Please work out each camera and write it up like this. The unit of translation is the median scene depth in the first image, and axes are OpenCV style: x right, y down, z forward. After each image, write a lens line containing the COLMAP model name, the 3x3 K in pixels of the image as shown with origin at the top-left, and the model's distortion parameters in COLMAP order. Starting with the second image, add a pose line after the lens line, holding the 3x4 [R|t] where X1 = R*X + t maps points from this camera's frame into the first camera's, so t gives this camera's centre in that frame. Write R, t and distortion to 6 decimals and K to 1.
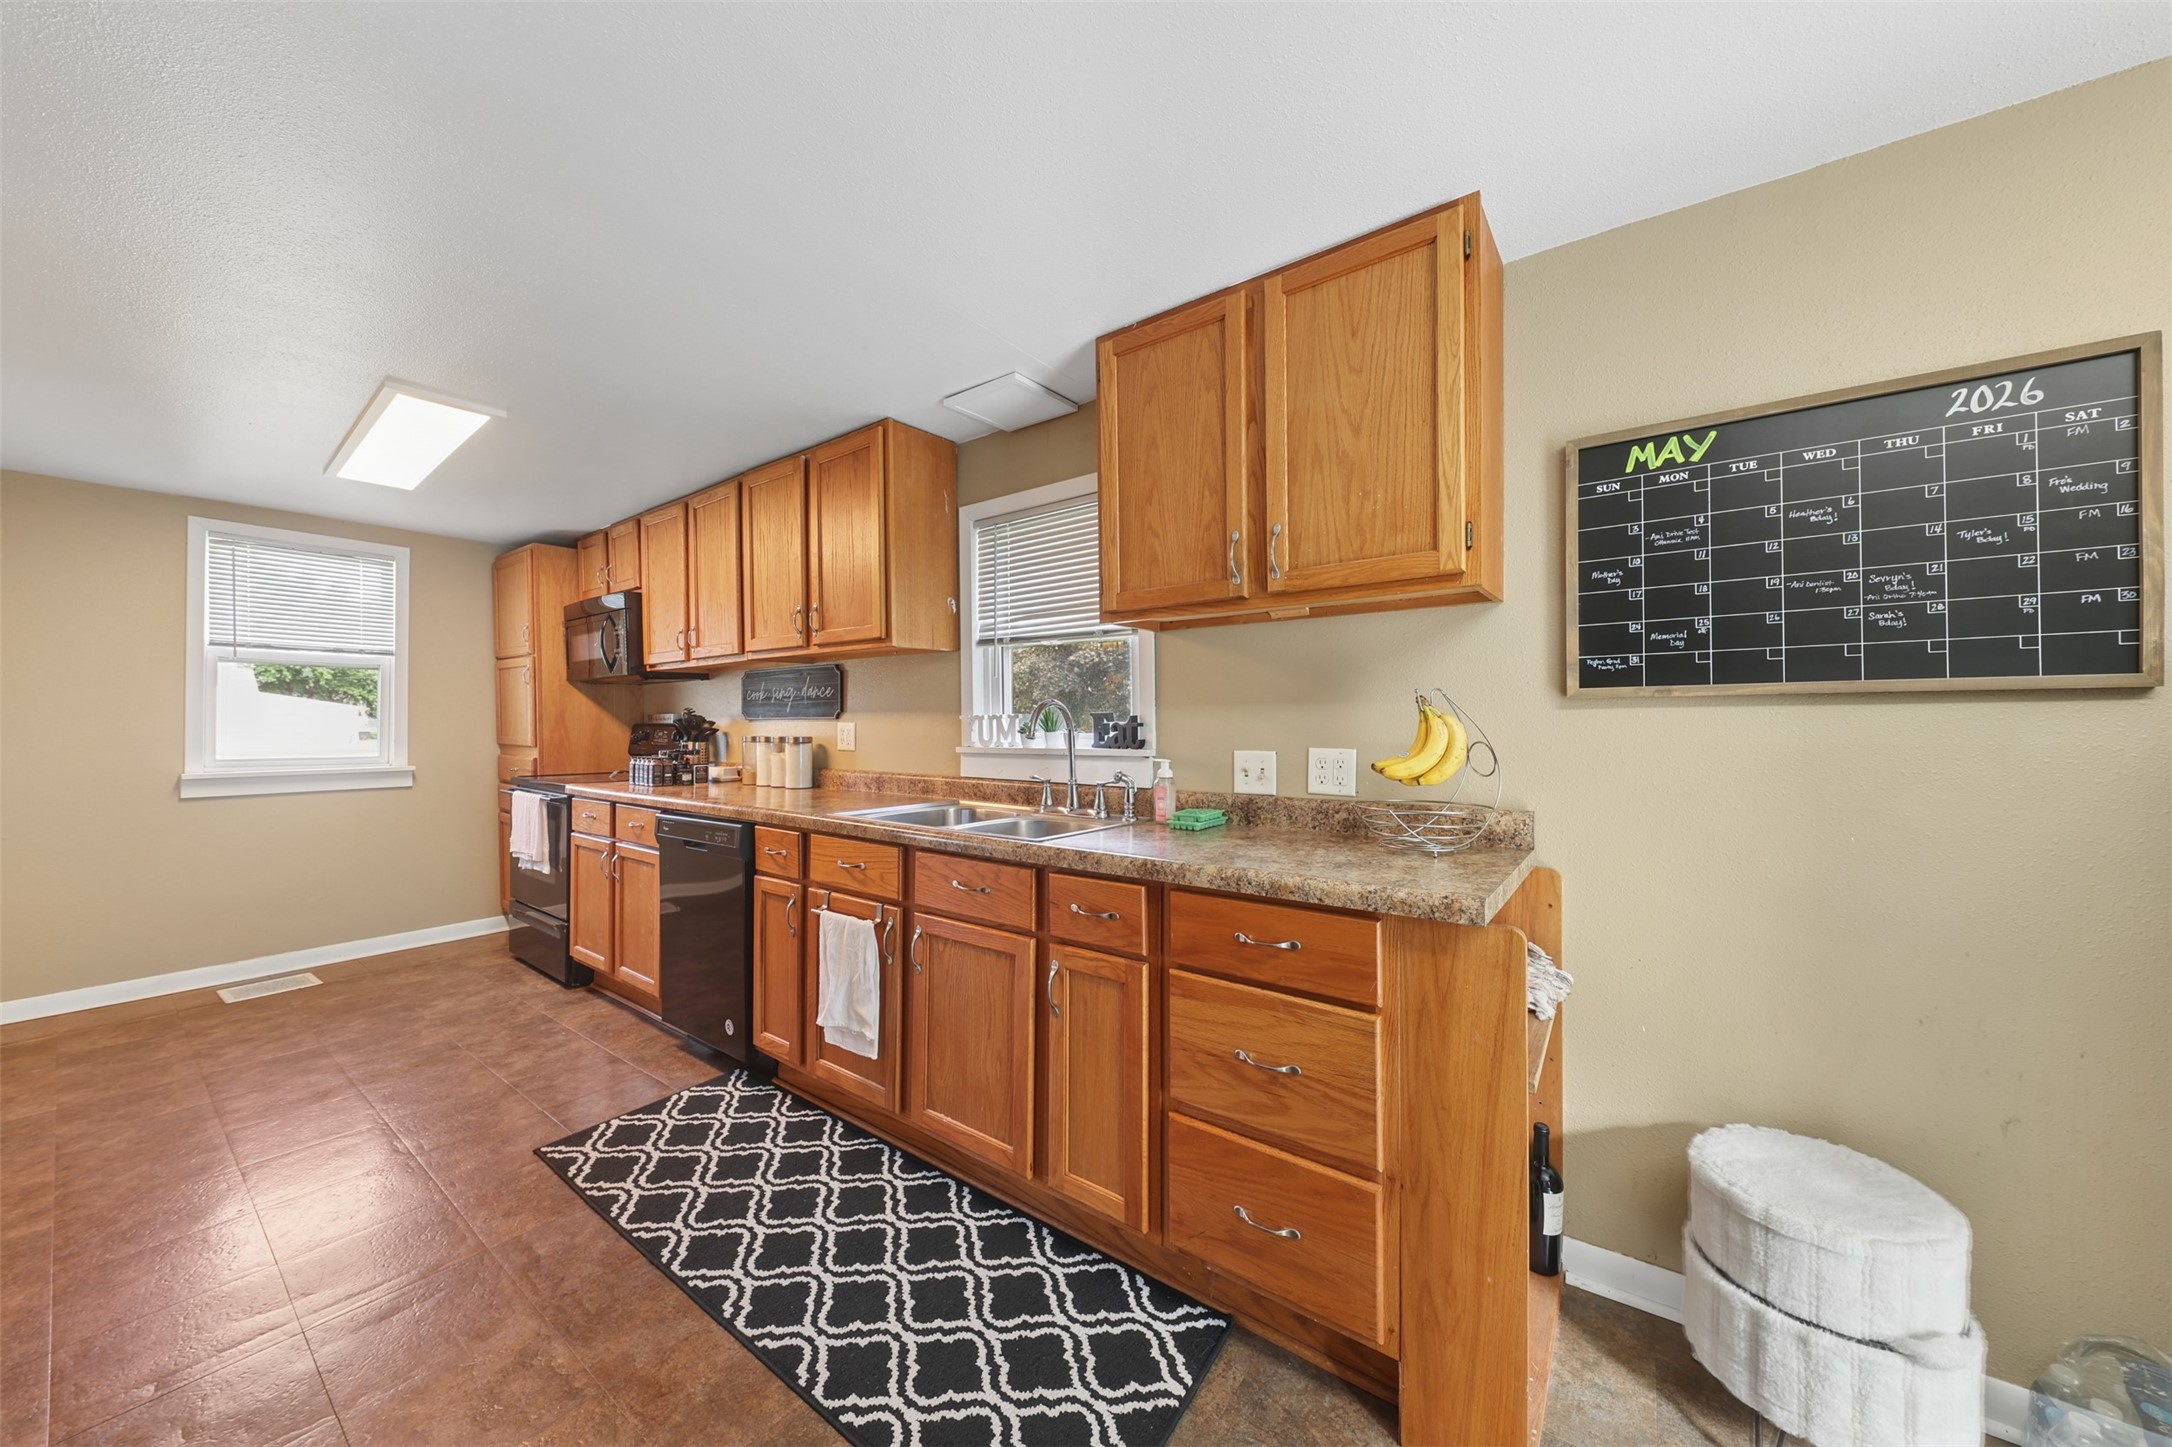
lens RADIAL K [[757.1, 0, 1069.0], [0, 757.1, 717.3], [0, 0, 1]] dist [-0.010099, -0.000419]
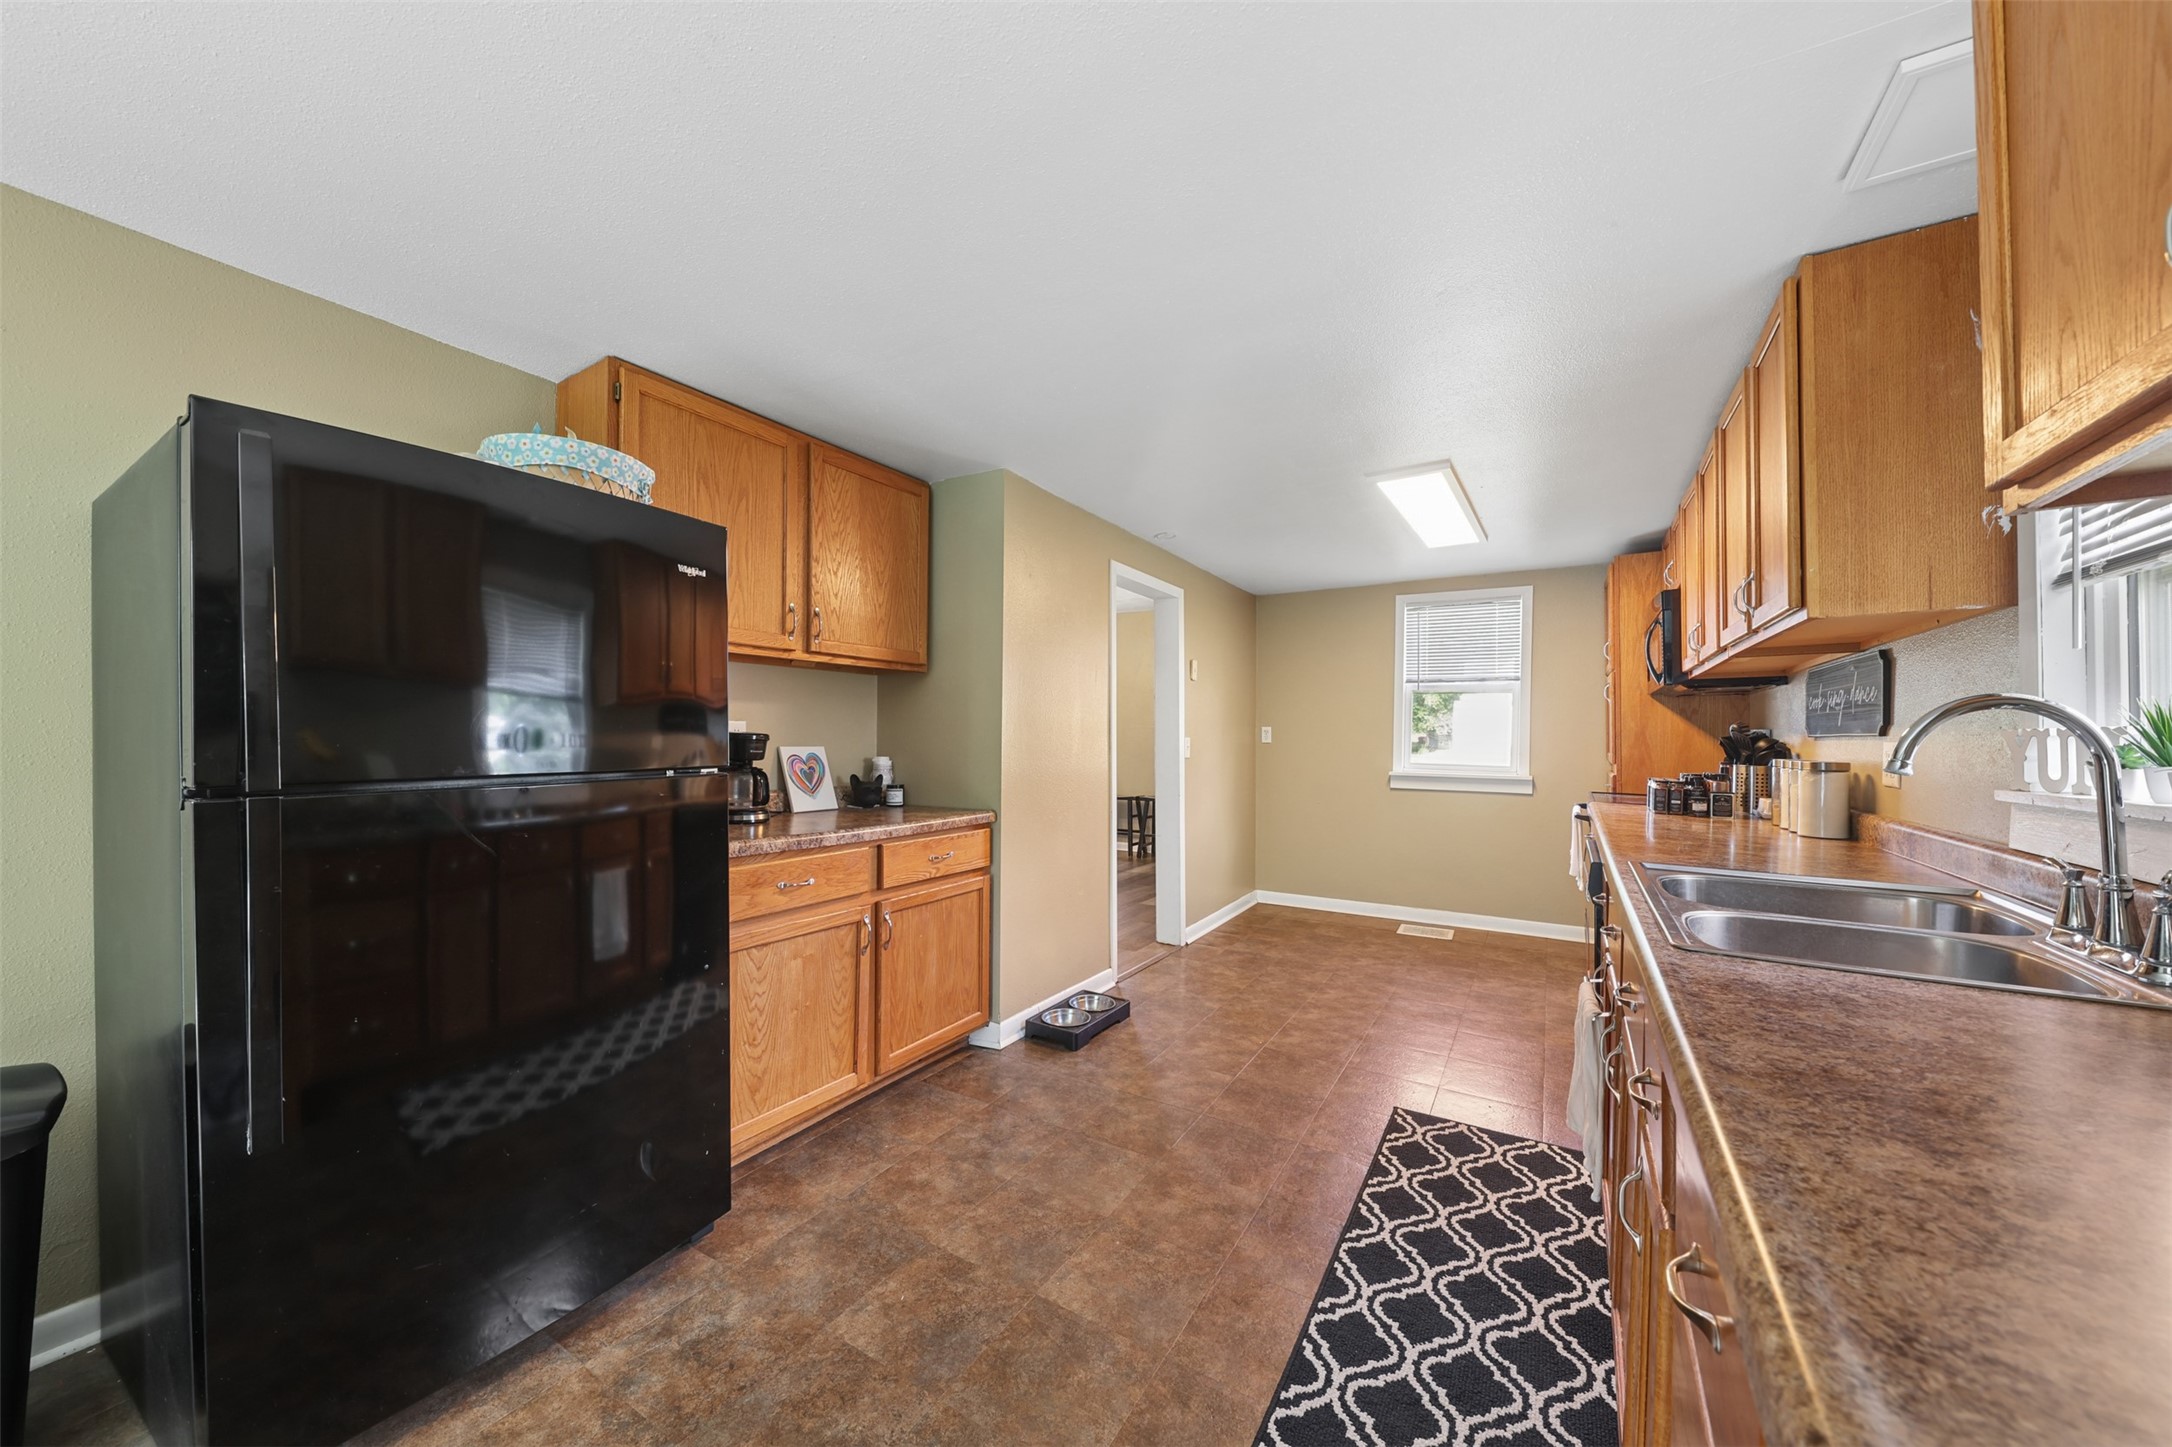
lens RADIAL K [[757.1, 0, 1076.2], [0, 757.1, 733.4], [0, 0, 1]] dist [-0.010099, -0.000419]
pose [[0.074229, 0.000768, -0.997241, 0.440430], [-0.000727, 0.999999, 0.000716, -0.000234], [0.997241, 0.000672, 0.074229, 0.455898]]
